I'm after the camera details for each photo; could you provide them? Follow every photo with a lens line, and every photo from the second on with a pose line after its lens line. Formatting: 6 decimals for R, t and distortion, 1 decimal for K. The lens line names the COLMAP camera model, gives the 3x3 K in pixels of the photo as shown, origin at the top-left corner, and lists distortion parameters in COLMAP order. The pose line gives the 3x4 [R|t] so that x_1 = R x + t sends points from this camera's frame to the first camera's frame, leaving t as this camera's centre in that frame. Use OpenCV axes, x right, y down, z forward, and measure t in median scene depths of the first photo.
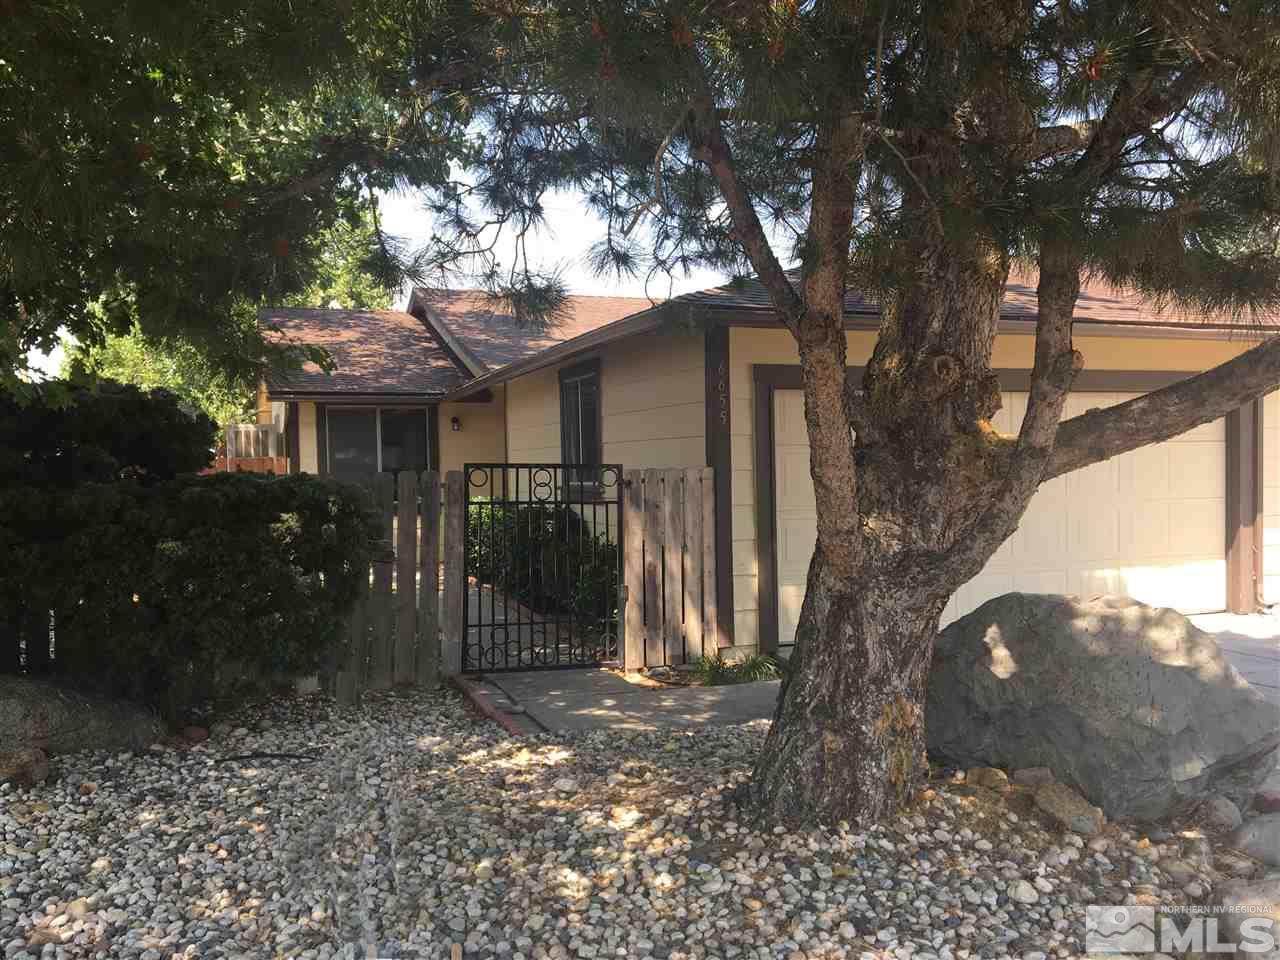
lens RADIAL K [[1078.6, 0, 640.0], [0, 1078.6, 480.0], [0, 0, 1]] dist [0.111392, -0.209032]
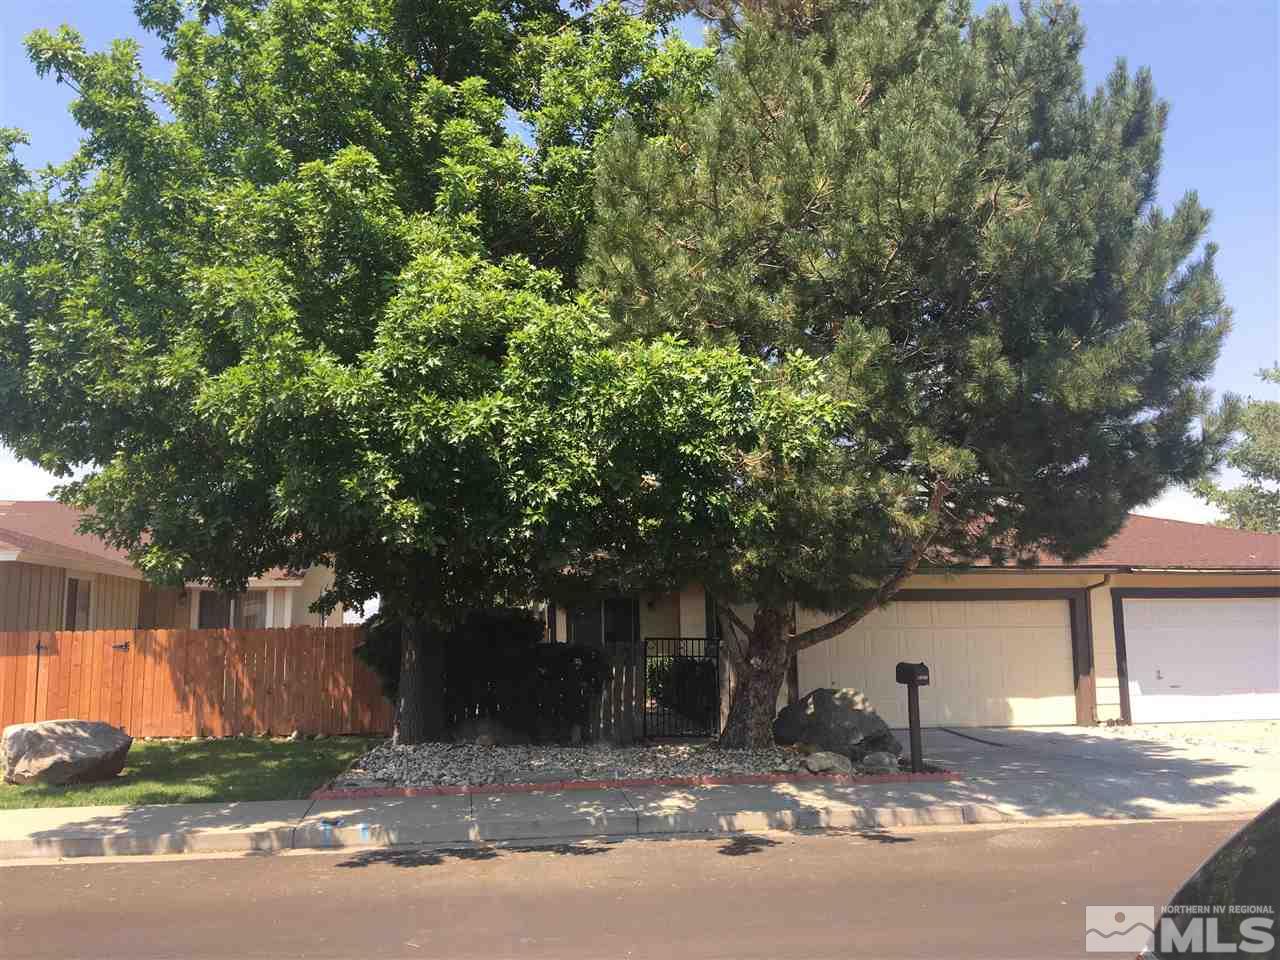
lens RADIAL K [[1078.6, 0, 640.0], [0, 1078.6, 480.0], [0, 0, 1]] dist [0.111392, -0.209032]
pose [[0.980494, -0.030423, -0.194182, 0.243082], [0.000231, 0.988126, -0.153645, 0.001595], [0.196550, 0.150604, 0.968858, -1.071942]]
